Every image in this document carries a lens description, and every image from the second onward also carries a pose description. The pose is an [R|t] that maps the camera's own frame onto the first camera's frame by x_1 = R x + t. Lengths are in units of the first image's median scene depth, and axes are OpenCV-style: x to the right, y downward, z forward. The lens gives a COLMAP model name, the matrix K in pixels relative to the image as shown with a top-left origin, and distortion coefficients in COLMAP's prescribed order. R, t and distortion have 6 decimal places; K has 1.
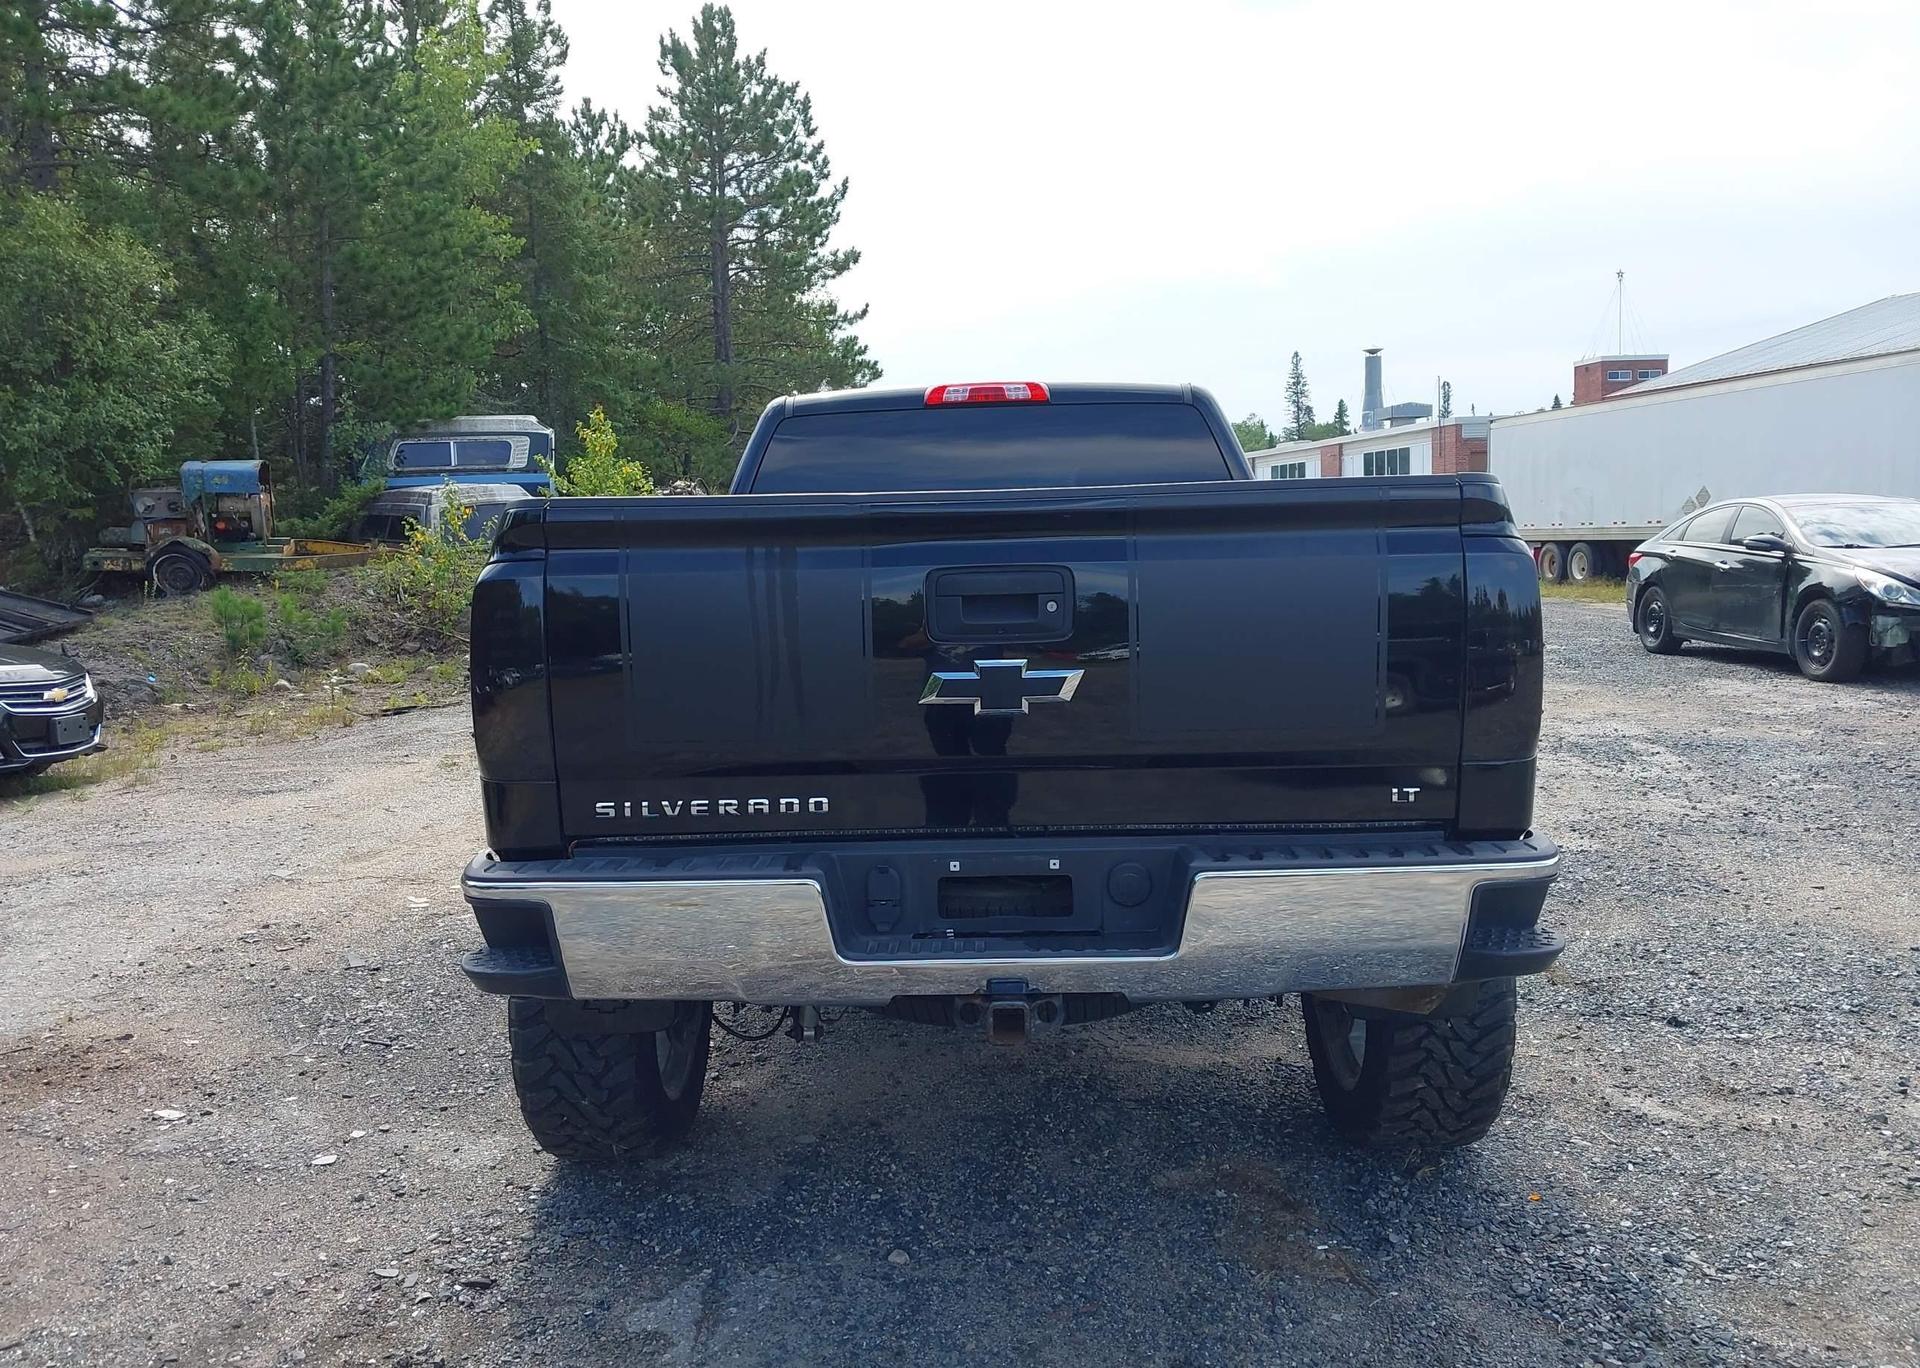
lens RADIAL K [[1509.1, 0, 957.5], [0, 1509.1, 675.0], [0, 0, 1]] dist [0.022351, -0.025372]
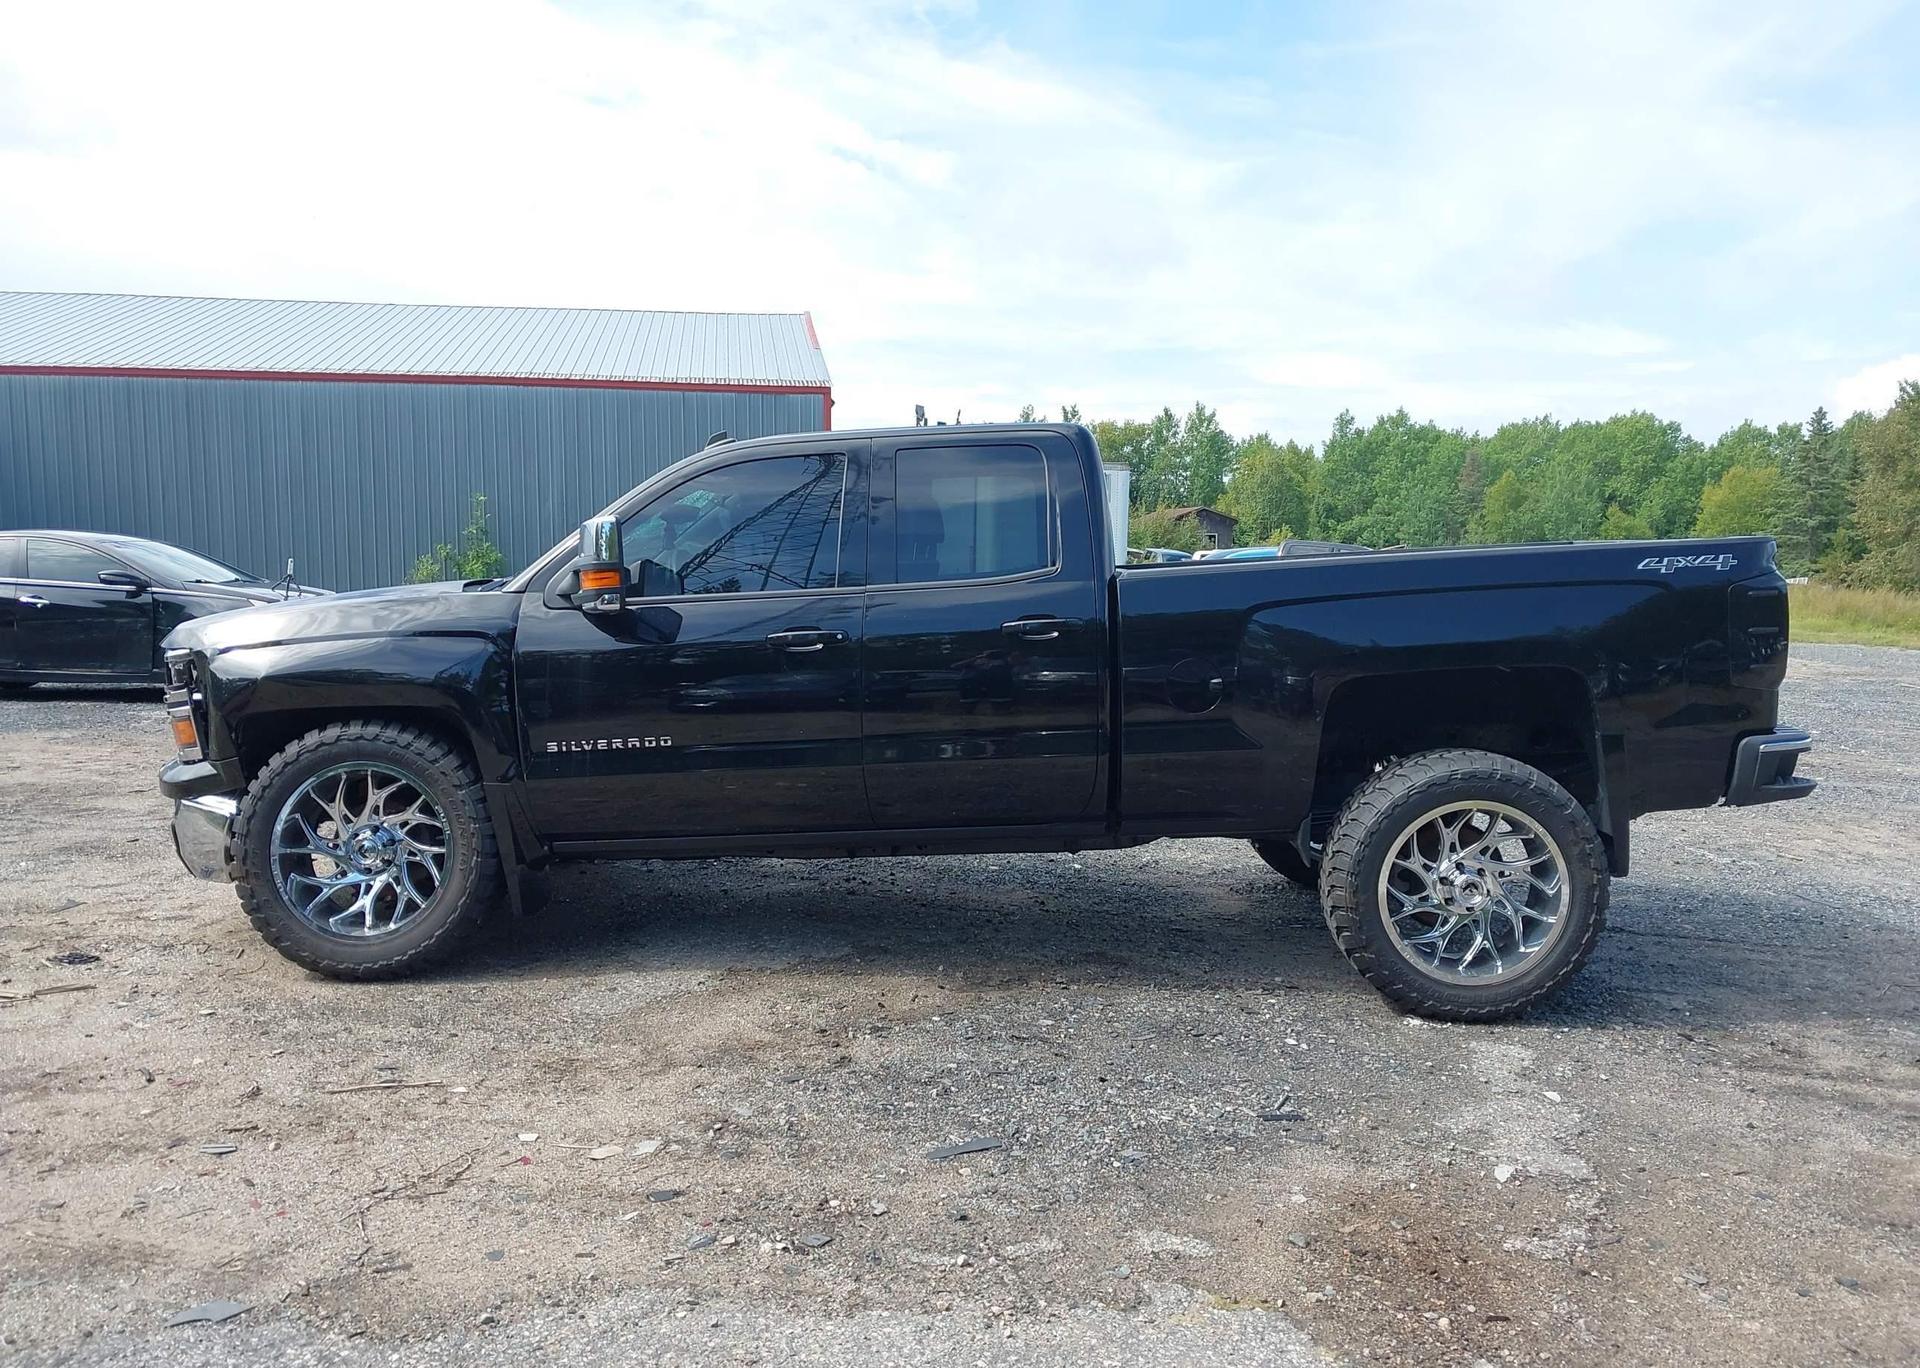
lens RADIAL K [[1509.1, 0, 951.4], [0, 1509.1, 687.0], [0, 0, 1]] dist [0.022351, -0.025372]
pose [[0.034792, -0.062864, 0.997415, -0.268853], [0.081755, 0.994854, 0.059851, -0.016120], [-0.996045, 0.079461, 0.039752, 0.239856]]
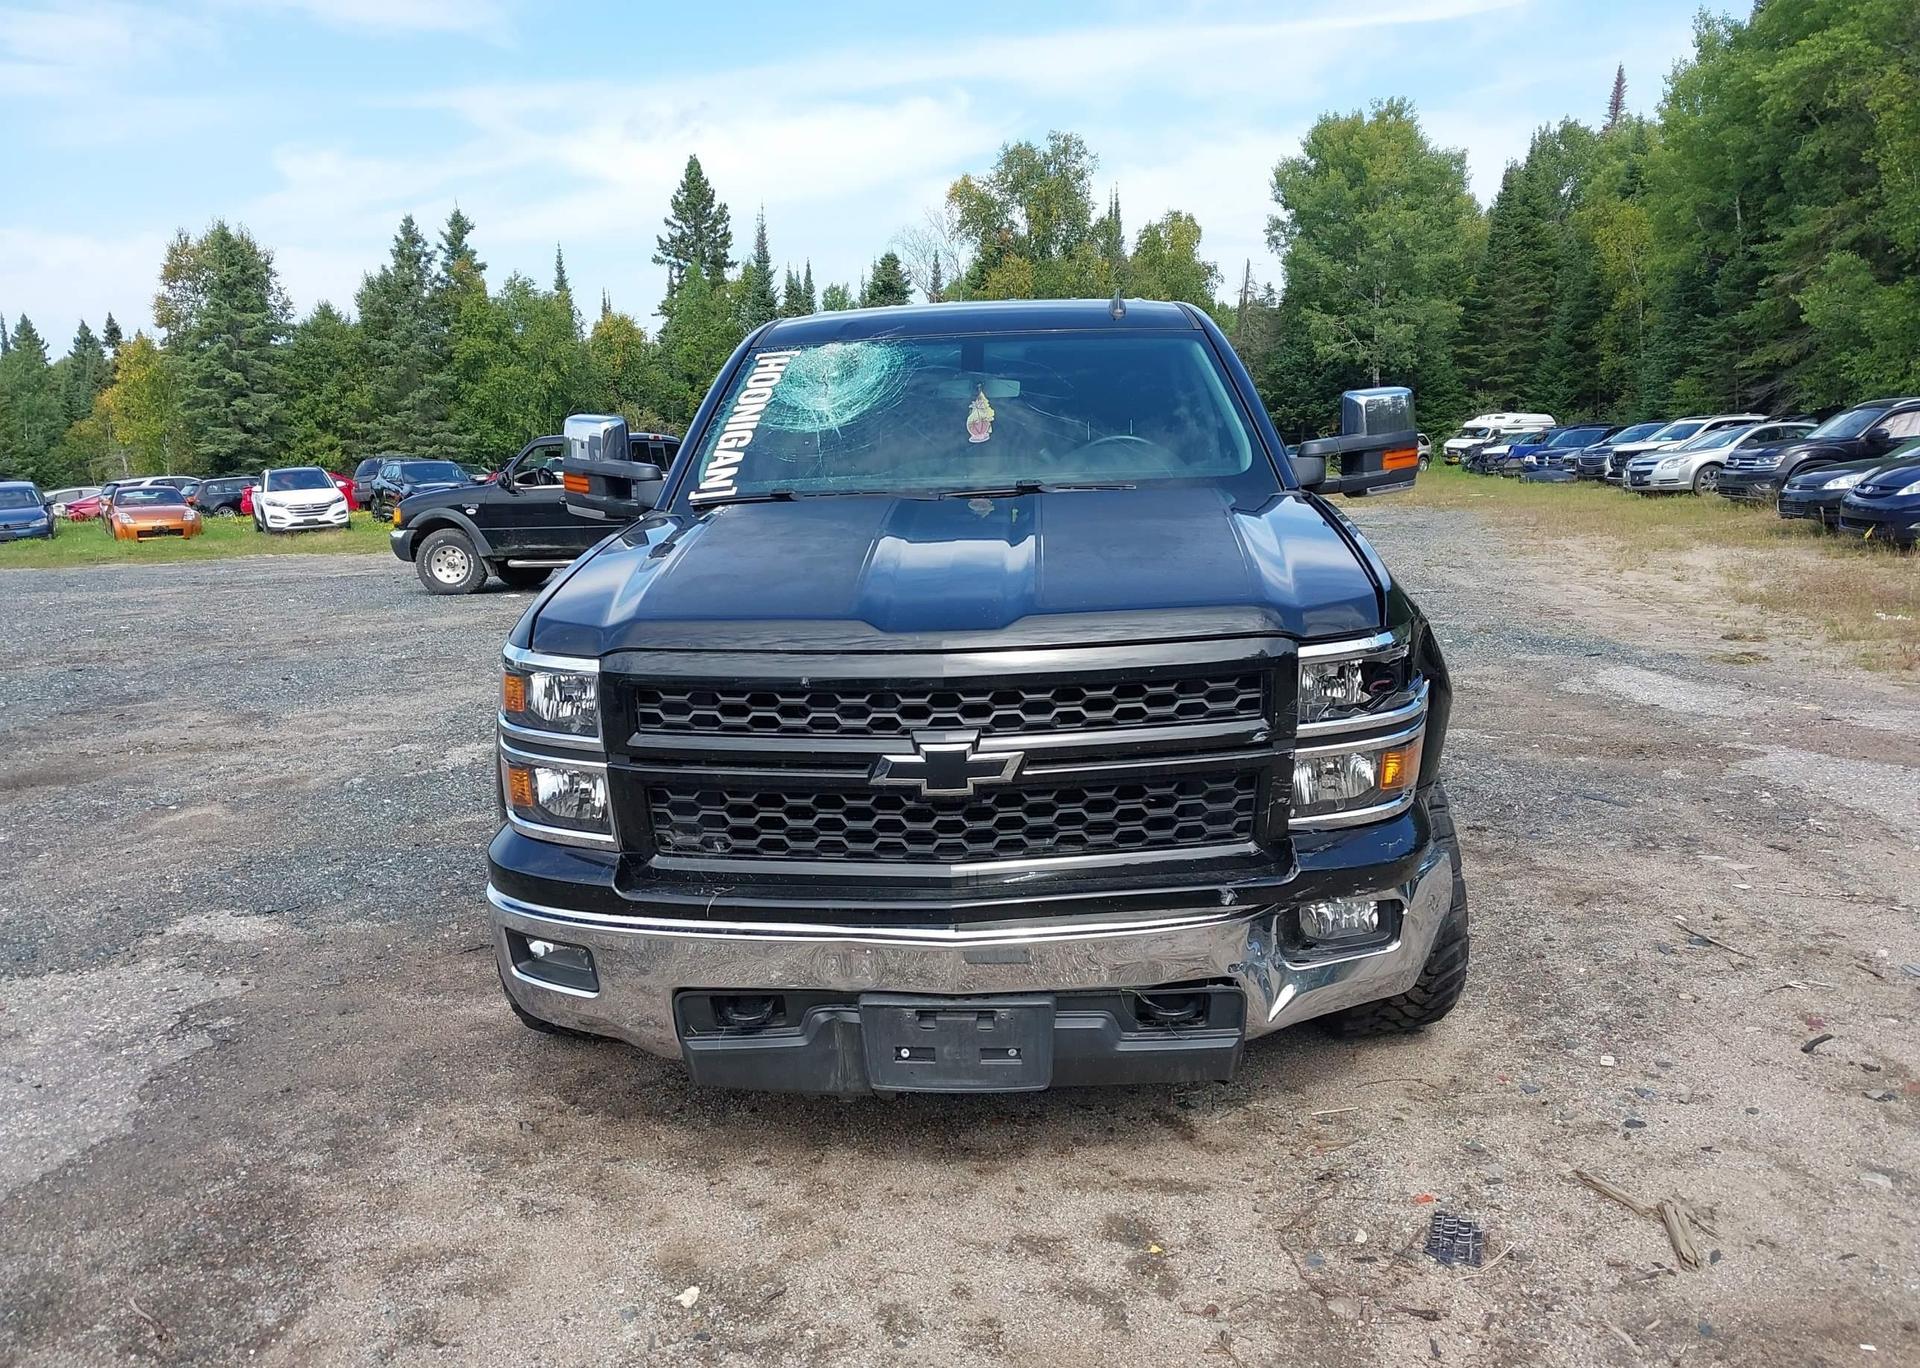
lens RADIAL K [[1509.1, 0, 955.7], [0, 1509.1, 680.3], [0, 0, 1]] dist [0.022351, -0.025372]
pose [[-0.997073, 0.055267, 0.052831, 0.001218], [0.067247, 0.962712, 0.262037, -0.051376], [-0.036379, 0.264823, -0.963611, 0.507382]]
